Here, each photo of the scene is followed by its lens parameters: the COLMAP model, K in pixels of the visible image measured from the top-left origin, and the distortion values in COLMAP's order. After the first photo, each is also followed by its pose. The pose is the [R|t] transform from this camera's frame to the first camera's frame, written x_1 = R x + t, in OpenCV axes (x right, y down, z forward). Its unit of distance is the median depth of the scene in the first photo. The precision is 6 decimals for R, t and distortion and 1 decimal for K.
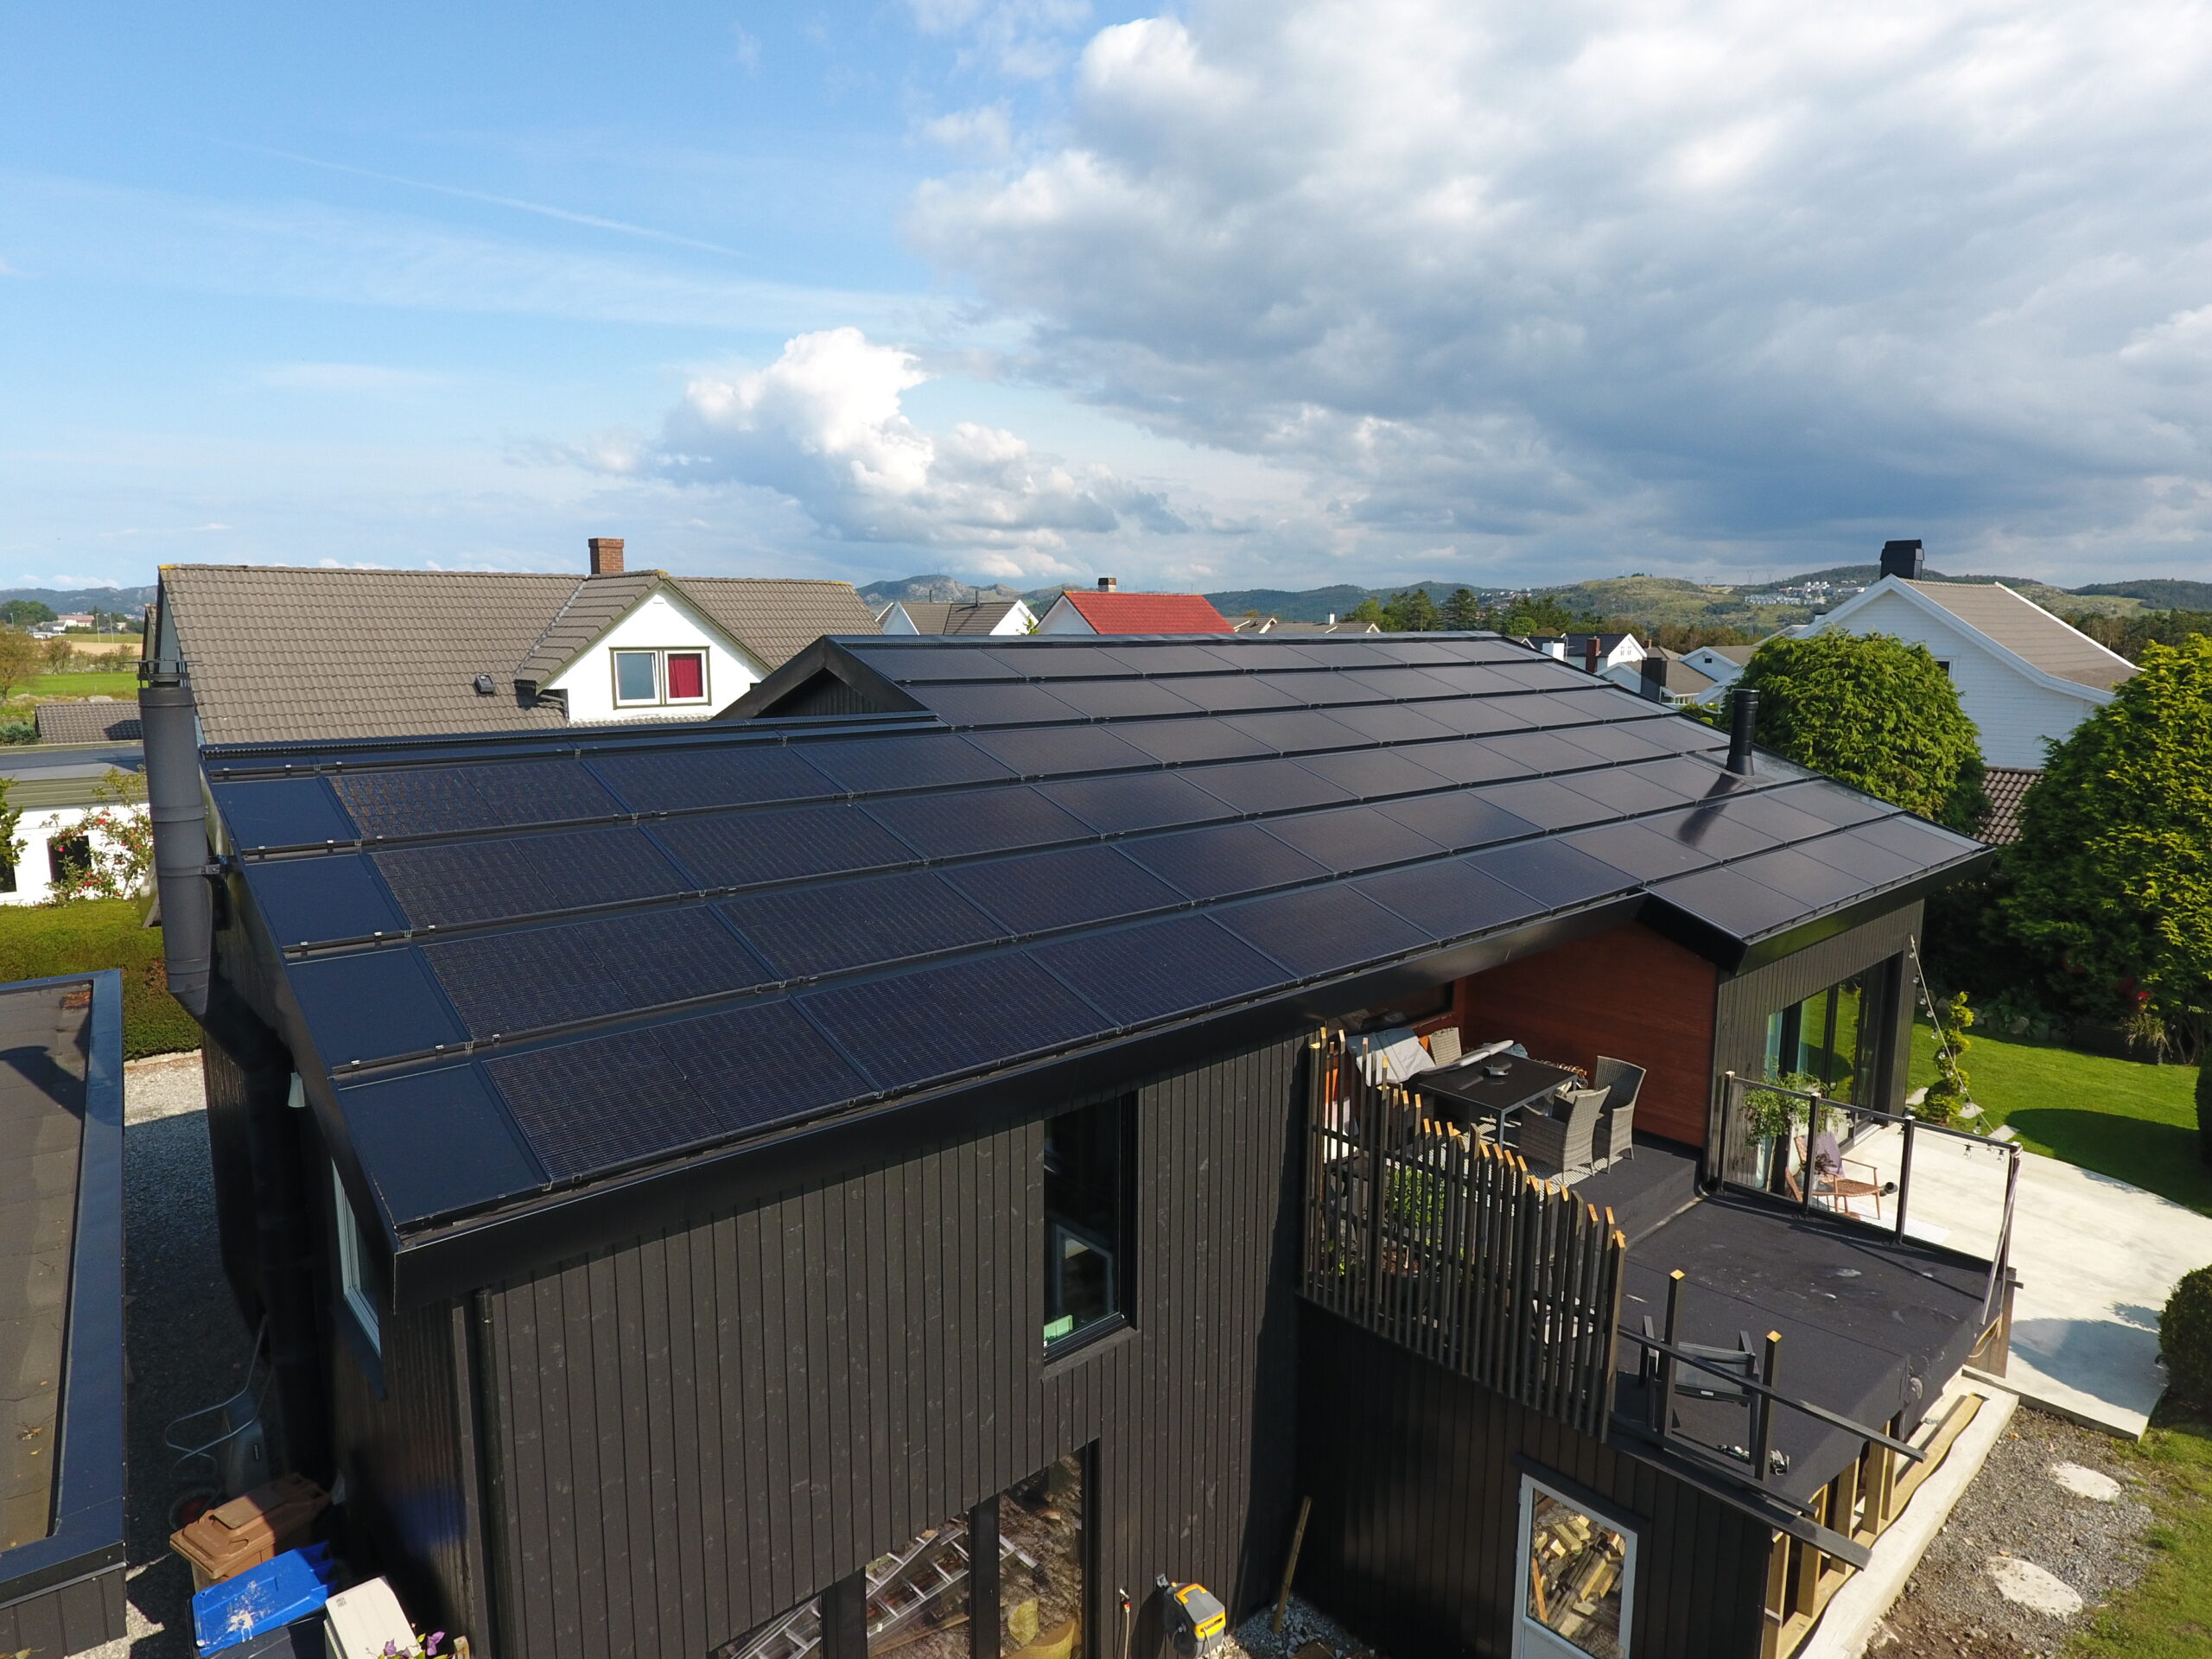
lens RADIAL K [[1298.6, 0, 1093.1], [0, 1298.6, 813.0], [0, 0, 1]] dist [0.001298, -0.001764]
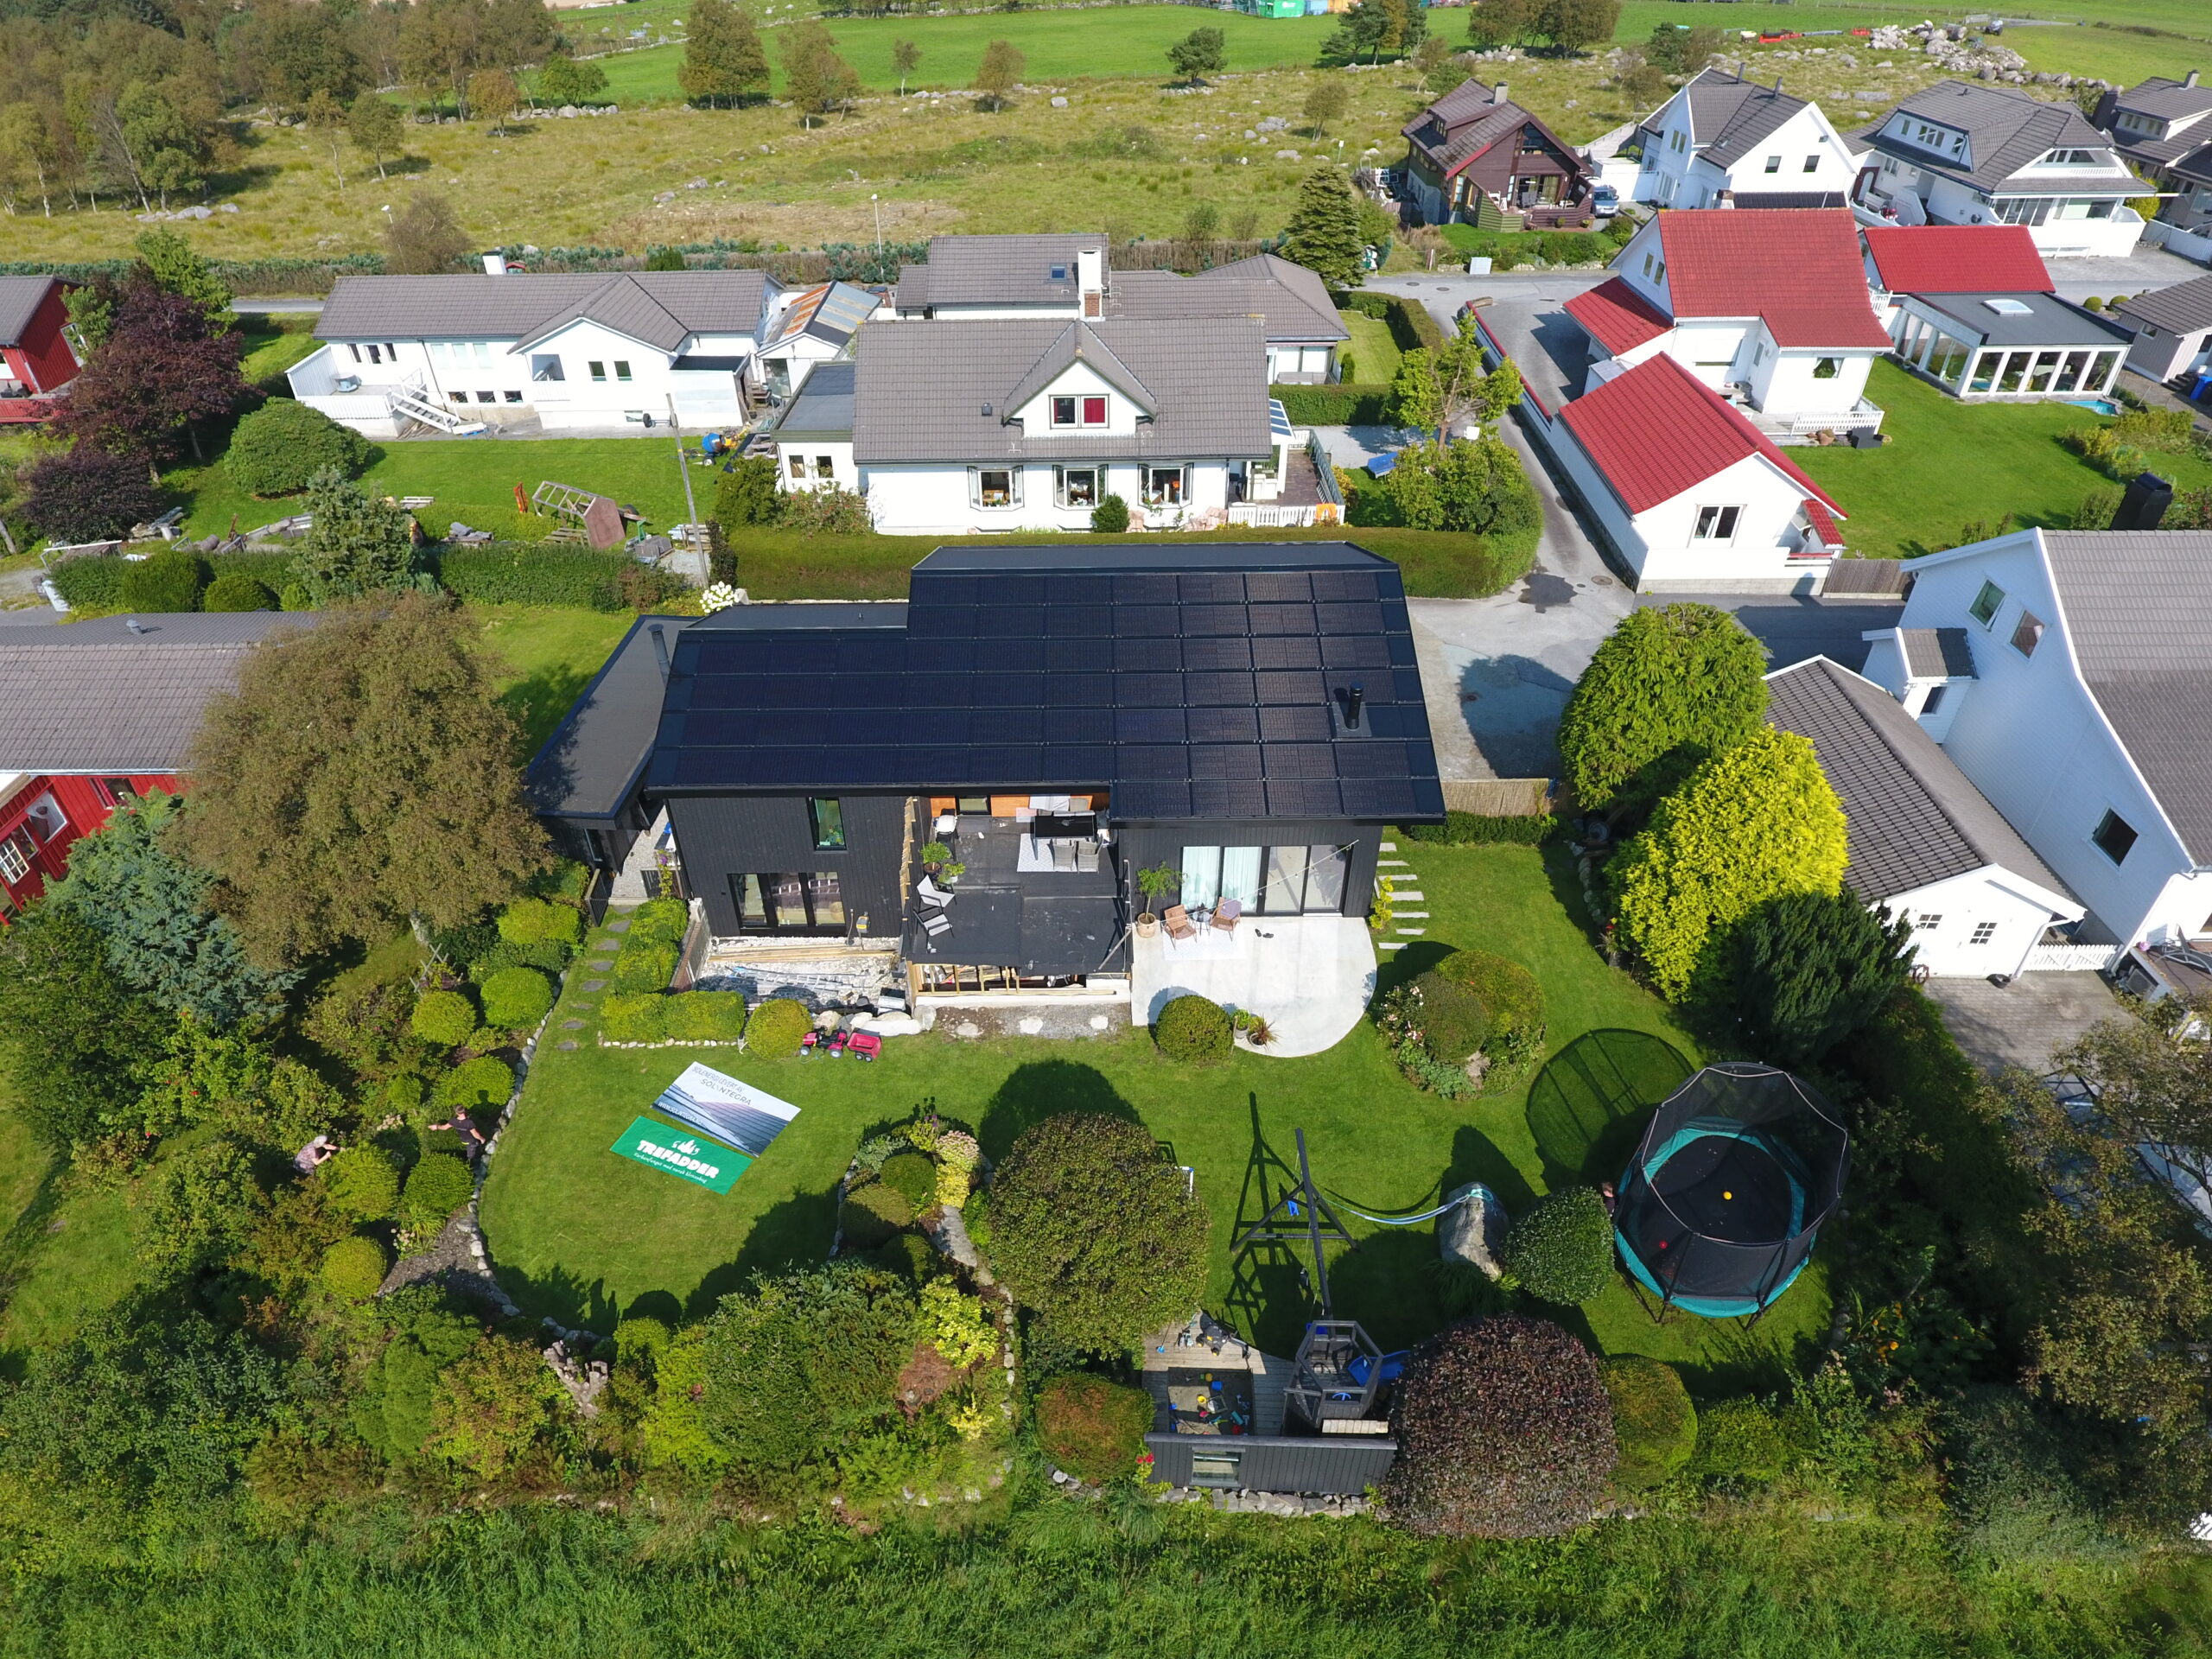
lens RADIAL K [[1298.6, 0, 1103.1], [0, 1298.6, 823.5], [0, 0, 1]] dist [0.001298, -0.001764]
pose [[0.754978, 0.395135, -0.523332, 0.828860], [-0.089115, 0.852486, 0.515098, -0.545317], [0.649667, -0.342251, 0.678821, -0.333861]]
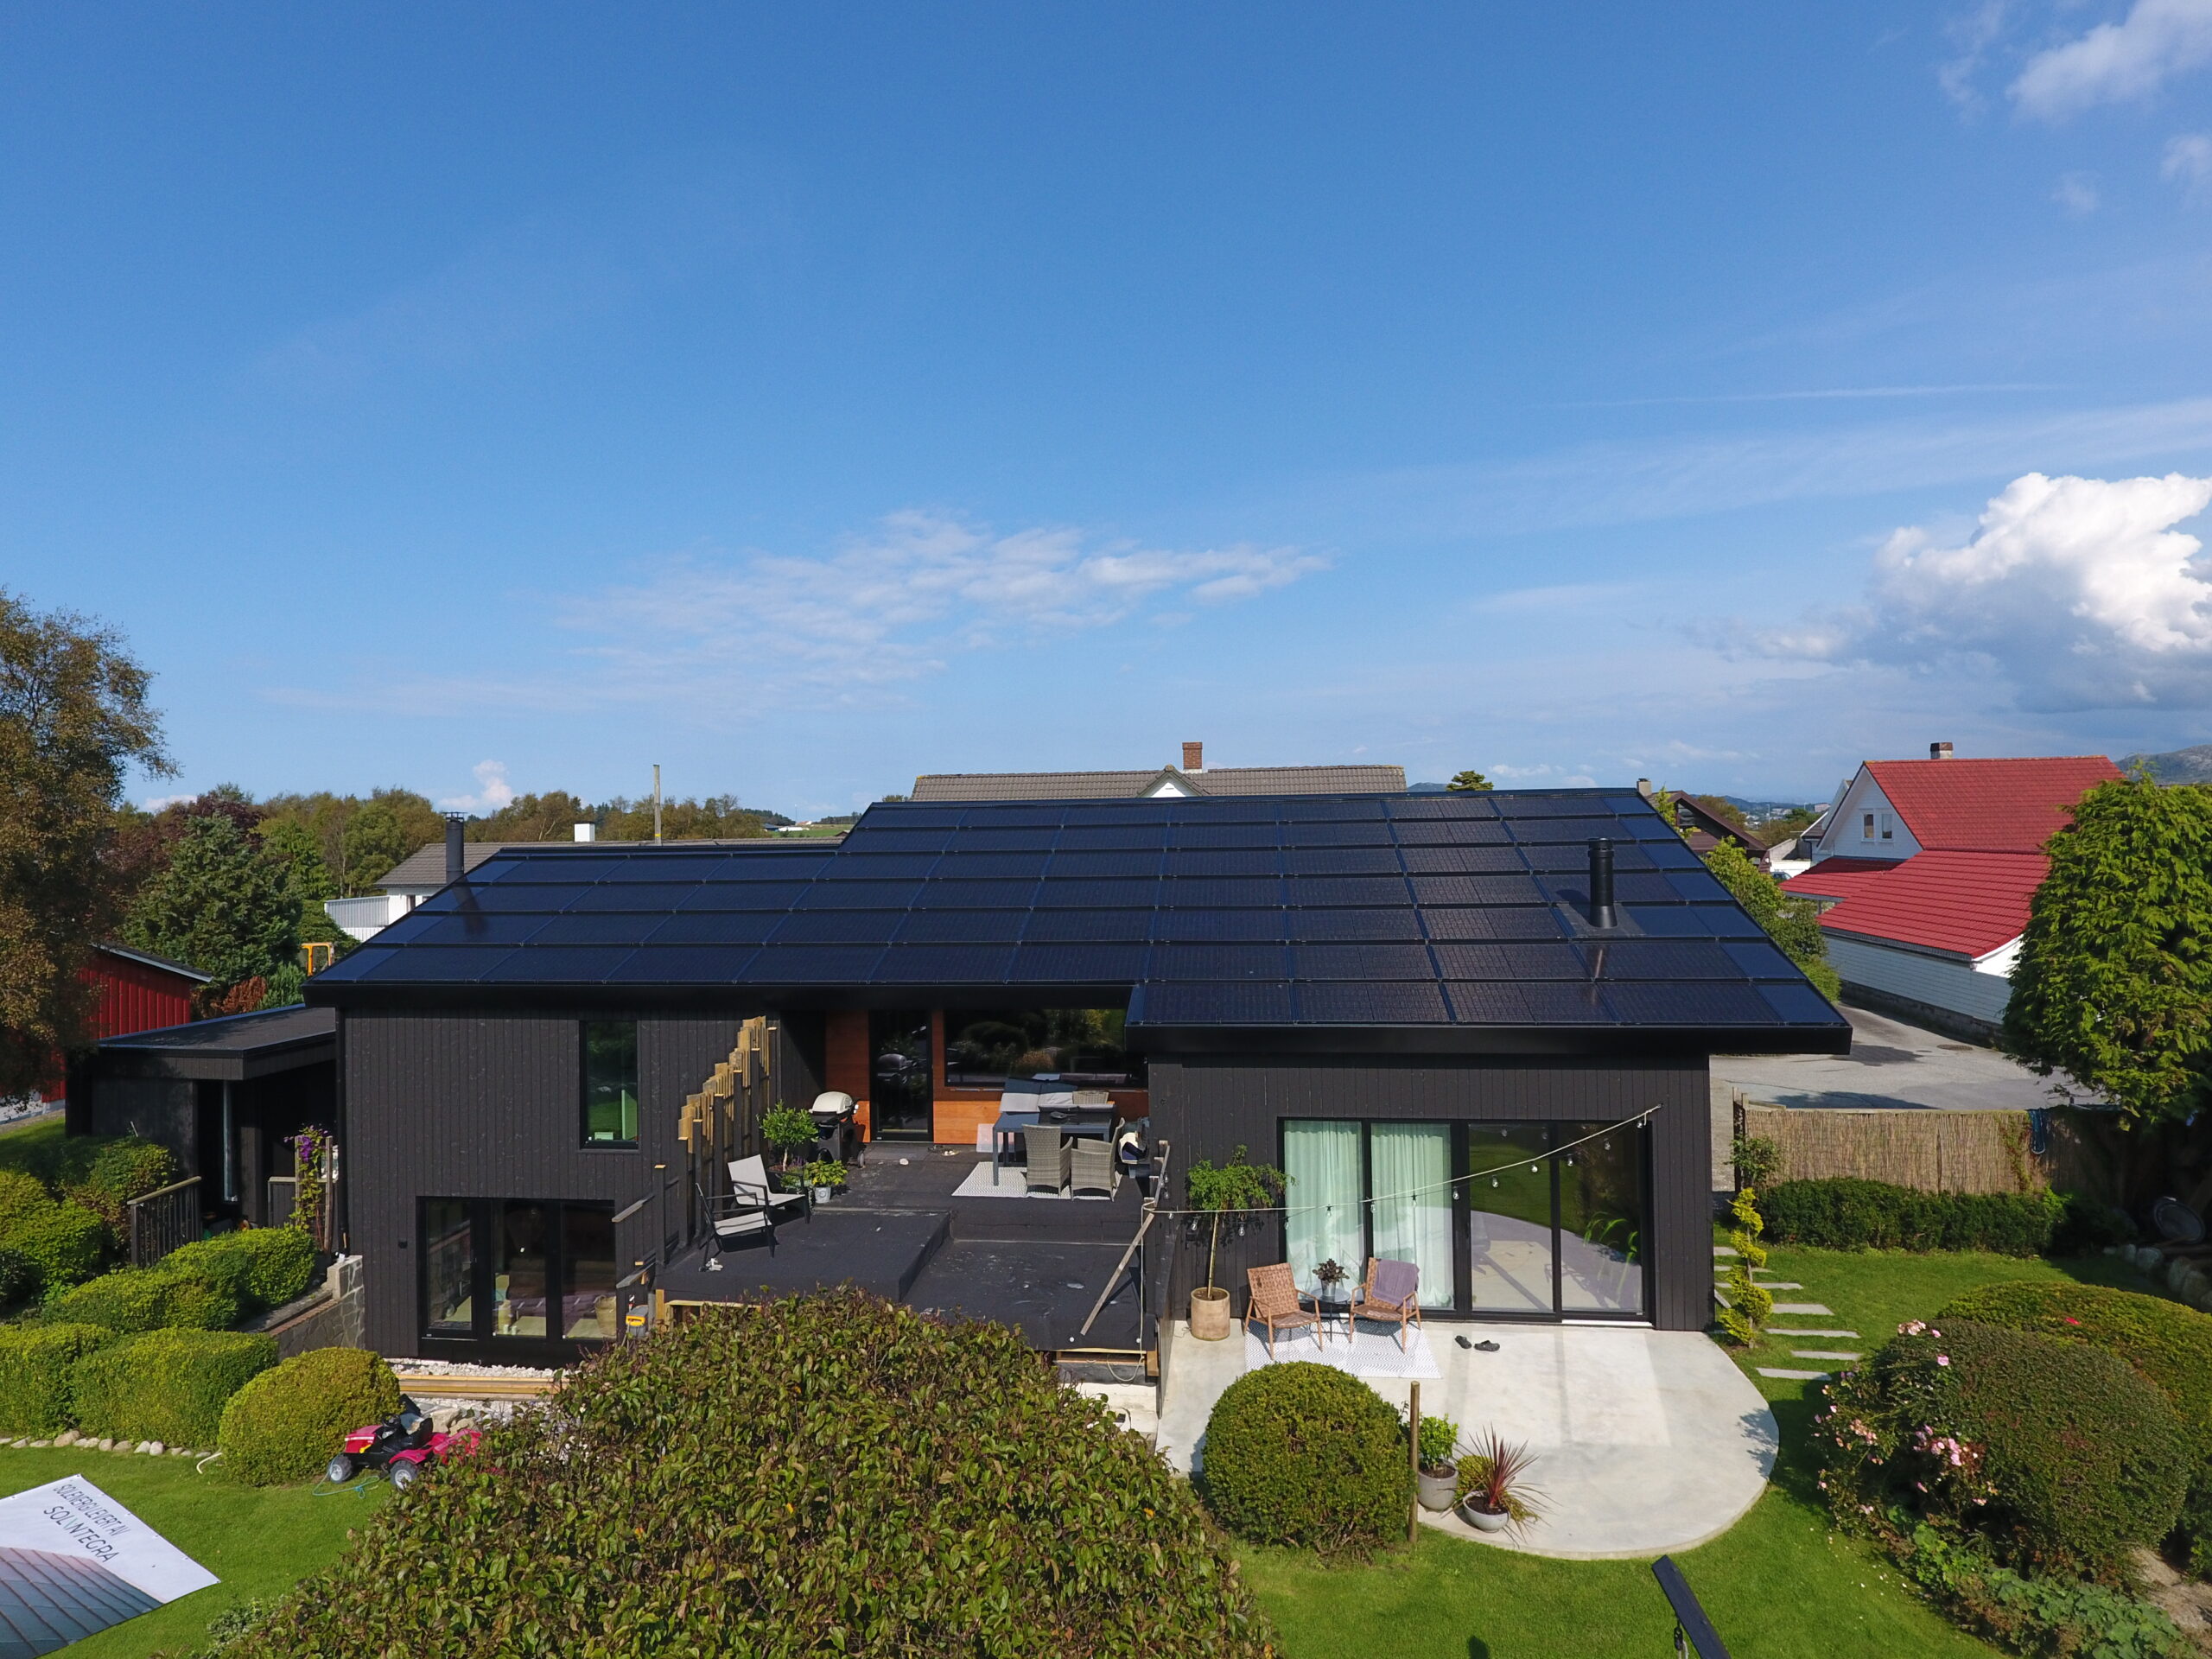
lens RADIAL K [[1298.6, 0, 1091.8], [0, 1298.6, 810.9], [0, 0, 1]] dist [0.001298, -0.001764]
pose [[0.662910, -0.021465, -0.748391, 0.647765], [-0.089356, 0.990176, -0.107549, 0.015098], [0.743348, 0.138169, 0.654479, 0.056292]]
